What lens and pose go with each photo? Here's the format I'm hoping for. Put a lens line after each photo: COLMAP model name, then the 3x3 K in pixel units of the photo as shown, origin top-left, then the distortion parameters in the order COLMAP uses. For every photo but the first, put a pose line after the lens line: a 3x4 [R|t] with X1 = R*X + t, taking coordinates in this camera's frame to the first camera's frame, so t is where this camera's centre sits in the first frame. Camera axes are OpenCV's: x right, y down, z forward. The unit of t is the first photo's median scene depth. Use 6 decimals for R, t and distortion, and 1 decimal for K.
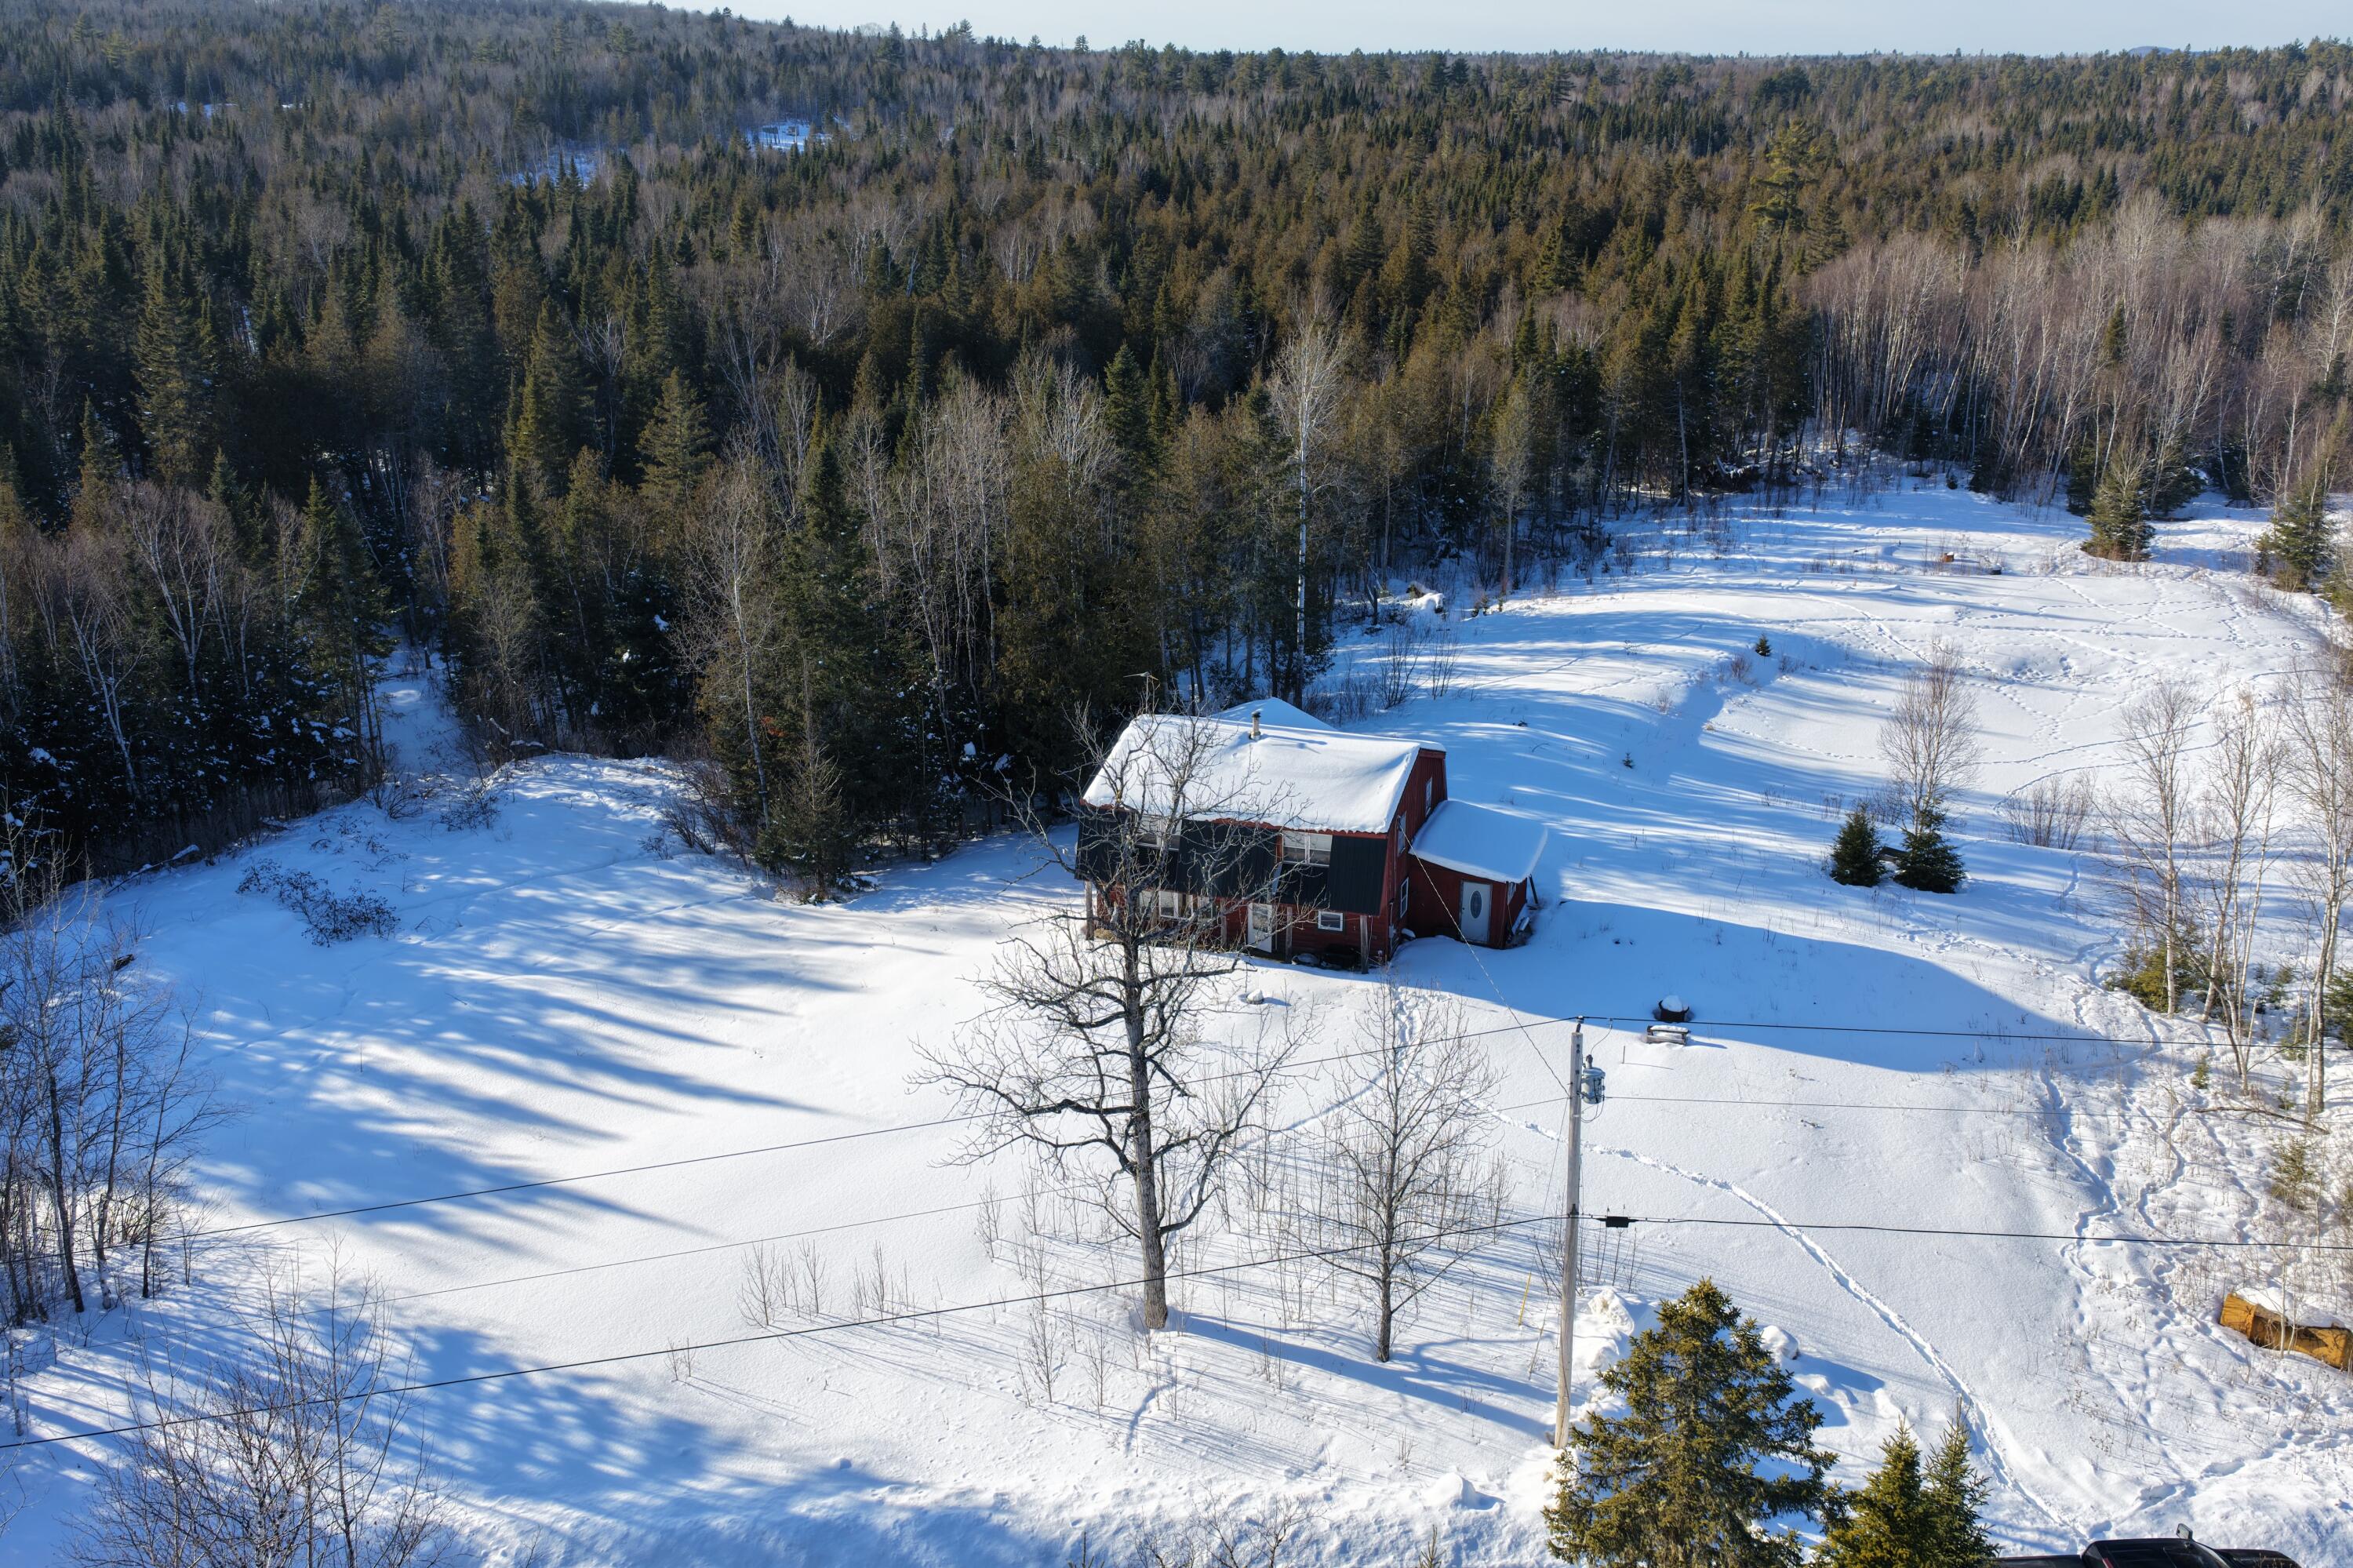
lens RADIAL K [[1967.2, 0, 1192.5], [0, 1967.2, 786.9], [0, 0, 1]] dist [0.001403, 0.016678]
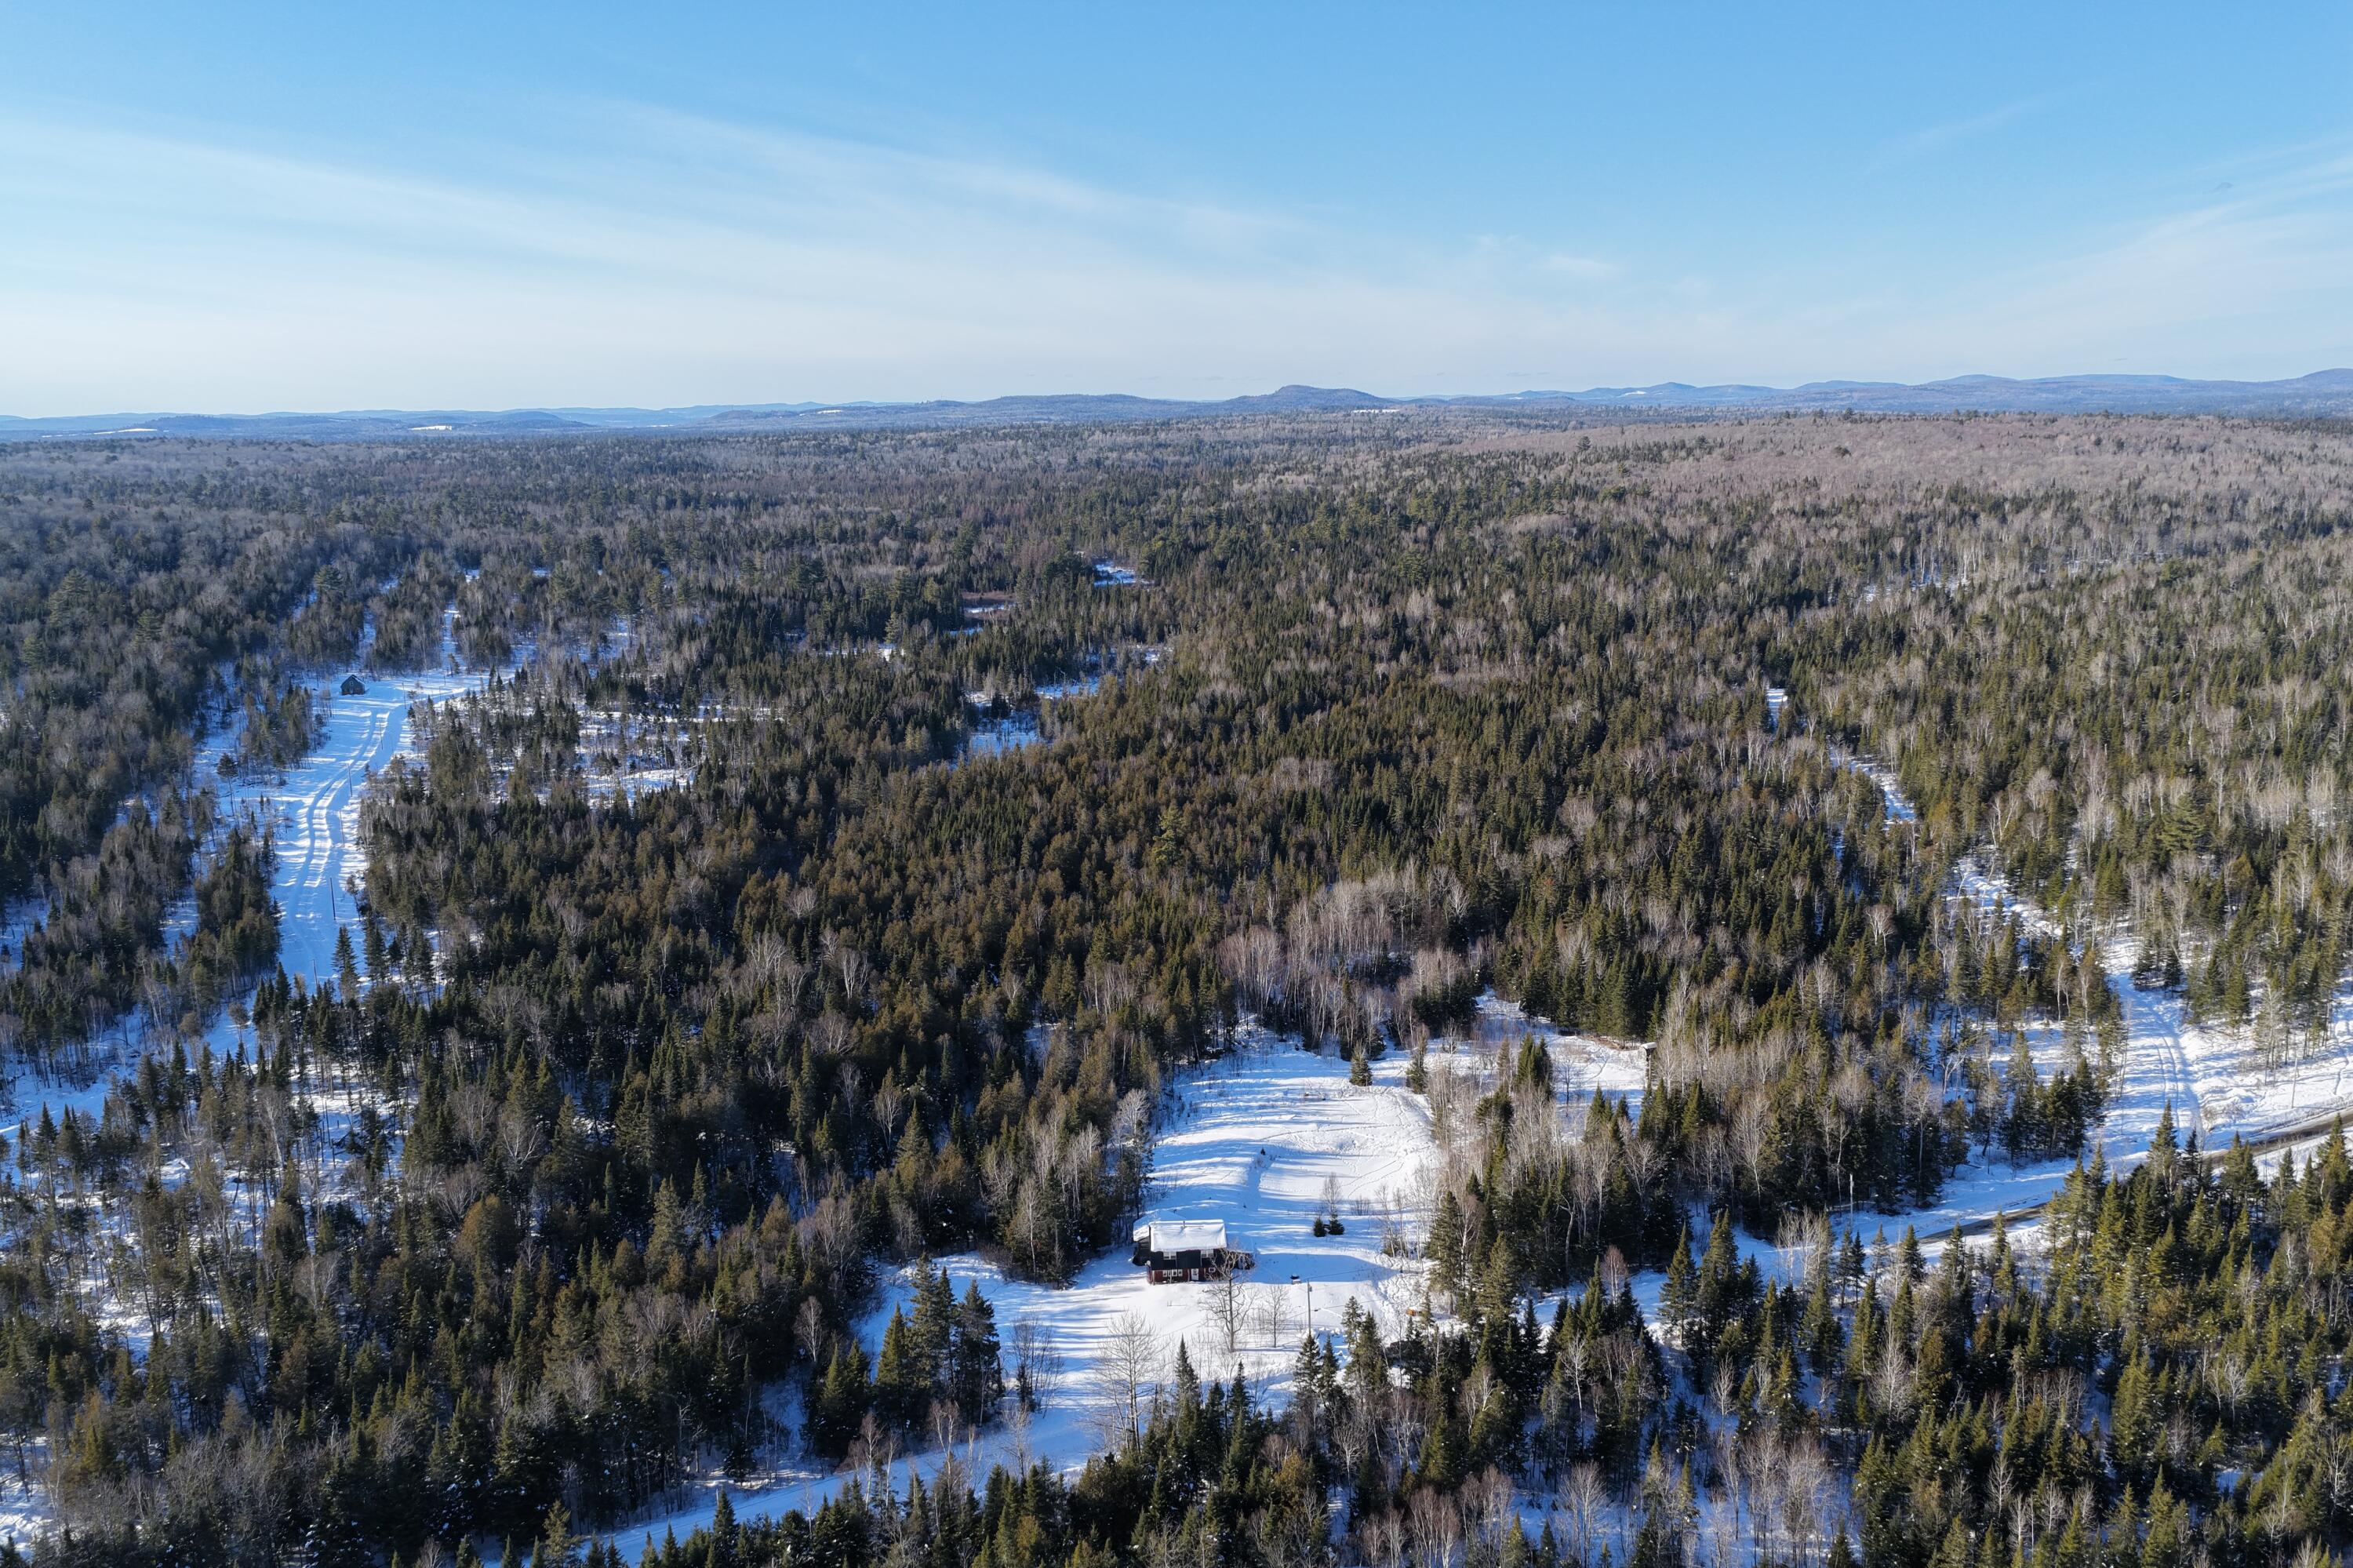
lens RADIAL K [[1967.2, 0, 1190.3], [0, 1967.2, 788.5], [0, 0, 1]] dist [0.001403, 0.016678]
pose [[0.930630, -0.094112, 0.353652, -1.127199], [0.146610, 0.981308, -0.124661, -0.350713], [-0.335310, 0.167862, 0.927033, -2.520748]]
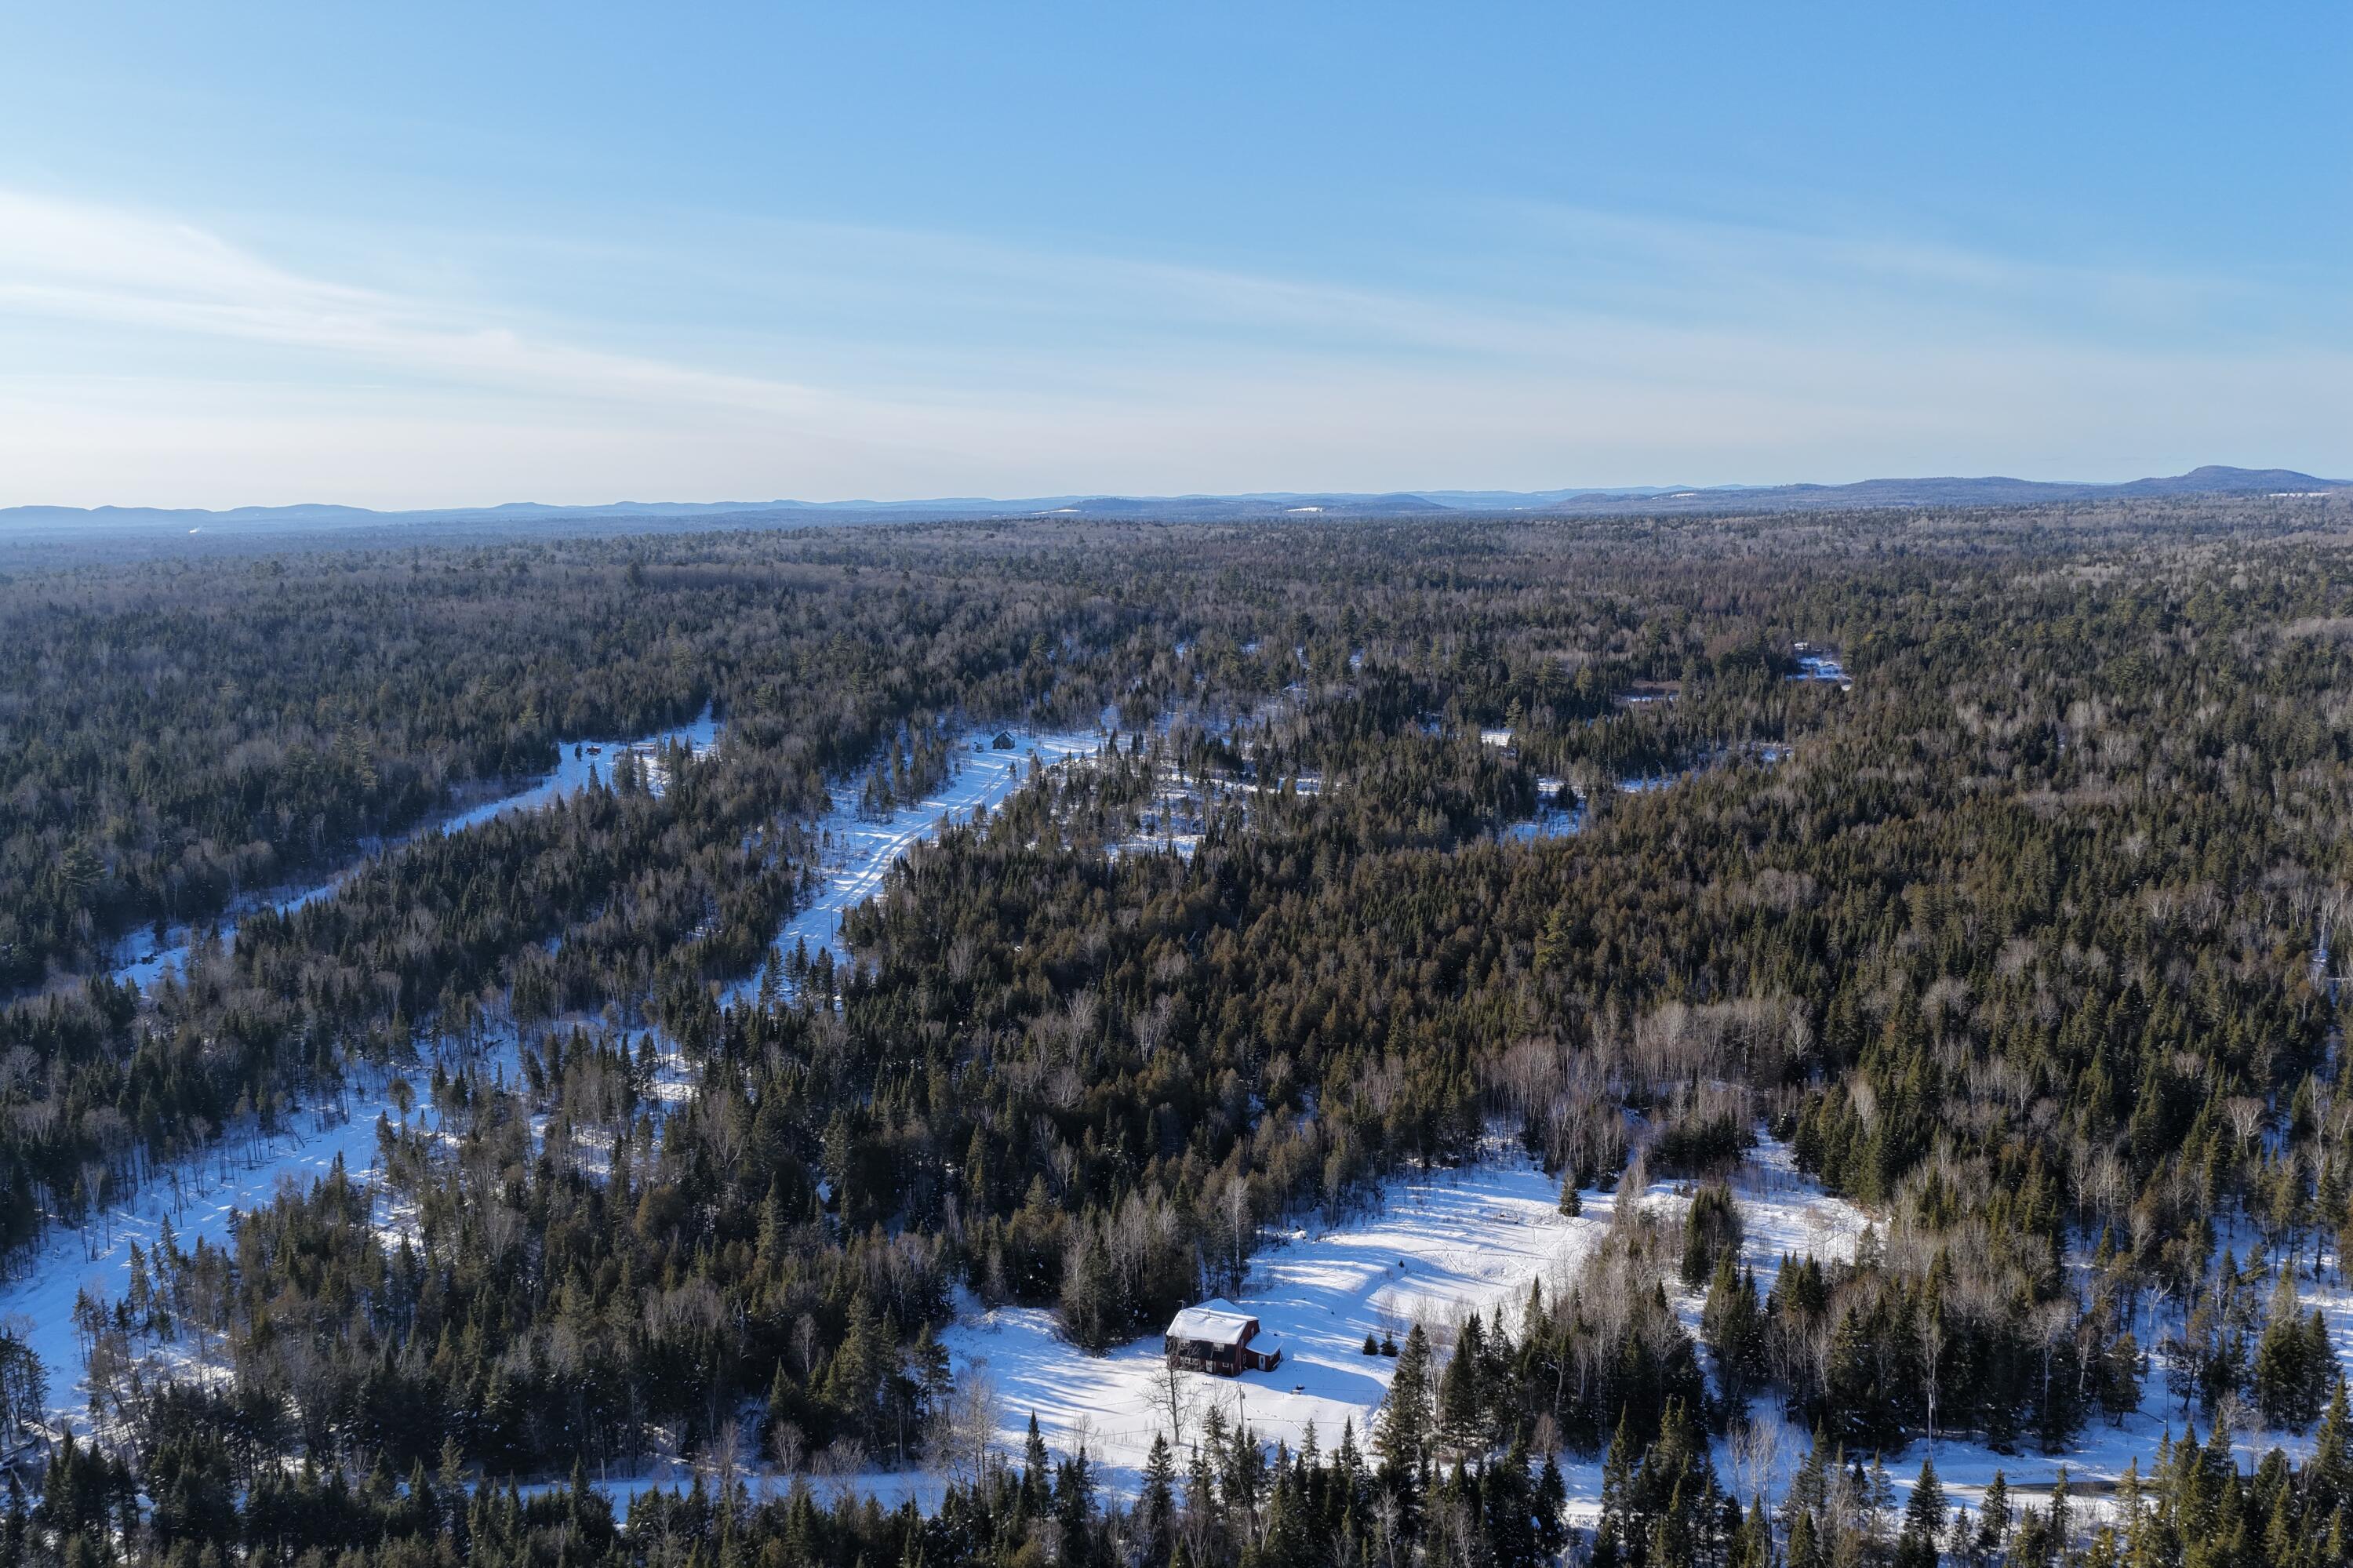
lens RADIAL K [[1967.2, 0, 1173.4], [0, 1967.2, 780.6], [0, 0, 1]] dist [0.001403, 0.016678]
pose [[0.997700, -0.015140, -0.066064, 0.210537], [0.001544, 0.979555, -0.201170, -0.253648], [0.067759, 0.200605, 0.977326, -2.762122]]
